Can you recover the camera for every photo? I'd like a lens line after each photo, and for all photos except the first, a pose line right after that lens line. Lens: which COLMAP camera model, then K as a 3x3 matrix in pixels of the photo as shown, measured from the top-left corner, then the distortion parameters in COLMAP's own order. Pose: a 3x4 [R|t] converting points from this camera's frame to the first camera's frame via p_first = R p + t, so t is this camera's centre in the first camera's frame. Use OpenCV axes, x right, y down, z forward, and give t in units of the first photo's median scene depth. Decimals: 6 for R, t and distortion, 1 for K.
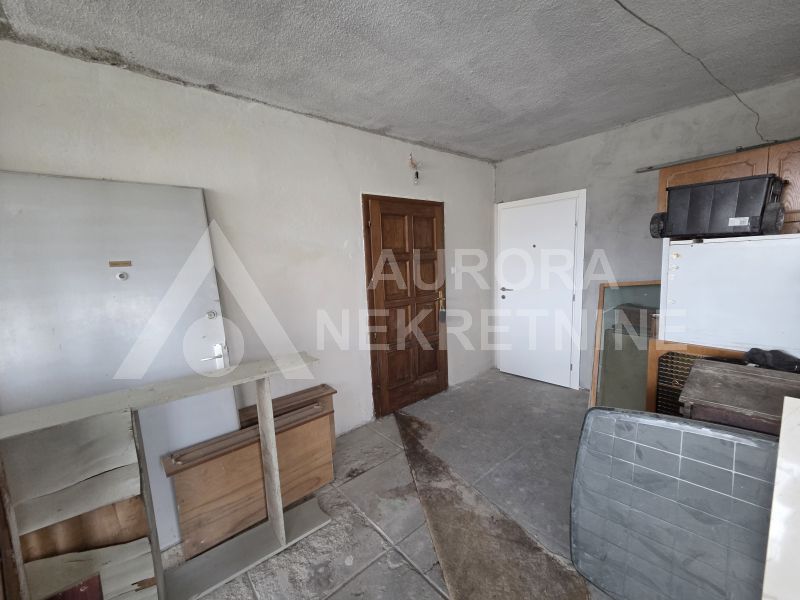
lens RADIAL K [[329.1, 0, 400.2], [0, 329.1, 300.6], [0, 0, 1]] dist [0.003325, -0.000124]
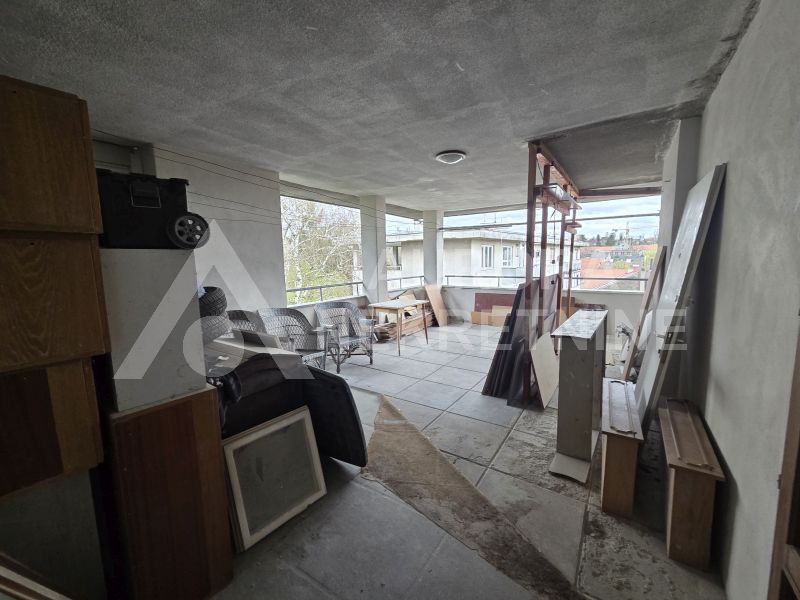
lens RADIAL K [[329.1, 0, 397.5], [0, 329.1, 298.5], [0, 0, 1]] dist [0.003325, -0.000124]
pose [[-0.963691, 0.096203, -0.249089, 0.517003], [0.029918, 0.965872, 0.257288, -0.242589], [0.265340, 0.240493, -0.933680, 1.694044]]
